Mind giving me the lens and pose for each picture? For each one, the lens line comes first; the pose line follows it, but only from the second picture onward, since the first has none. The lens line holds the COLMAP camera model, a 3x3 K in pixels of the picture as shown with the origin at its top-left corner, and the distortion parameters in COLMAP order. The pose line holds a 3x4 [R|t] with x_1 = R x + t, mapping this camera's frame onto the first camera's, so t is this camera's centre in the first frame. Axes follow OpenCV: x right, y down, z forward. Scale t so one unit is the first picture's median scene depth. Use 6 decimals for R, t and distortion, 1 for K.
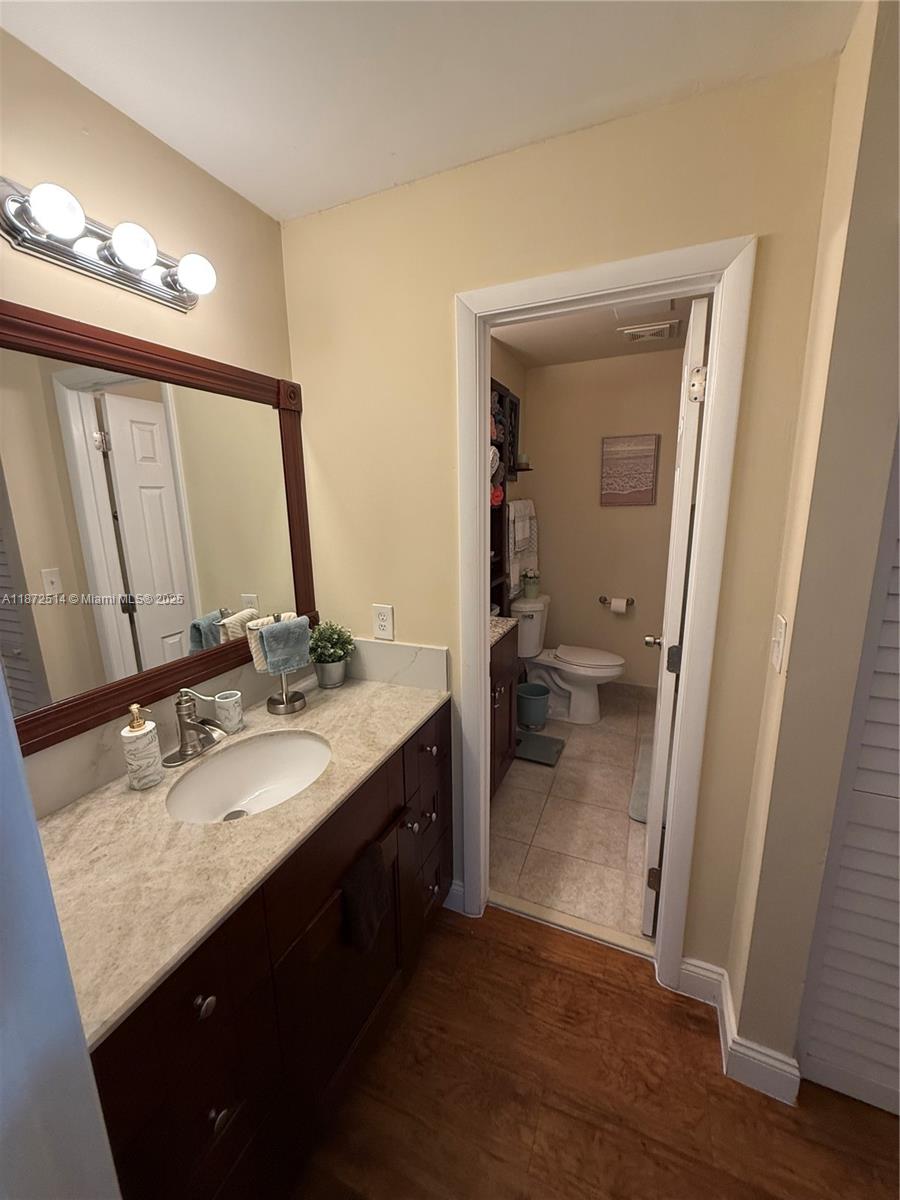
lens RADIAL K [[476.0, 0, 450.3], [0, 476.0, 597.2], [0, 0, 1]] dist [0.000788, 0.000256]
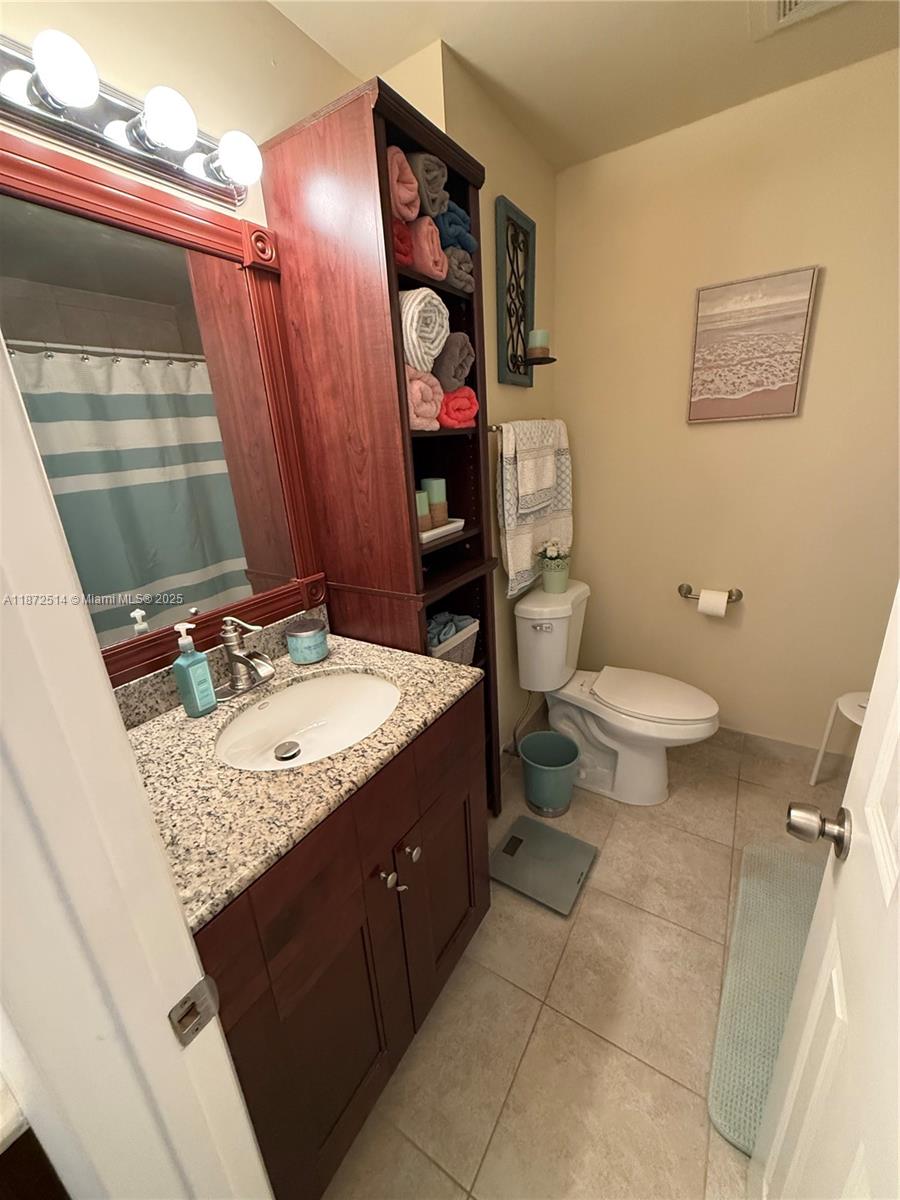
lens RADIAL K [[476.0, 0, 450.3], [0, 476.0, 597.2], [0, 0, 1]] dist [0.000788, 0.000256]
pose [[0.986542, 0.011730, -0.163087, 0.145243], [0.008076, 0.992710, 0.120255, -0.065728], [0.163309, -0.119954, 0.979256, 0.416217]]
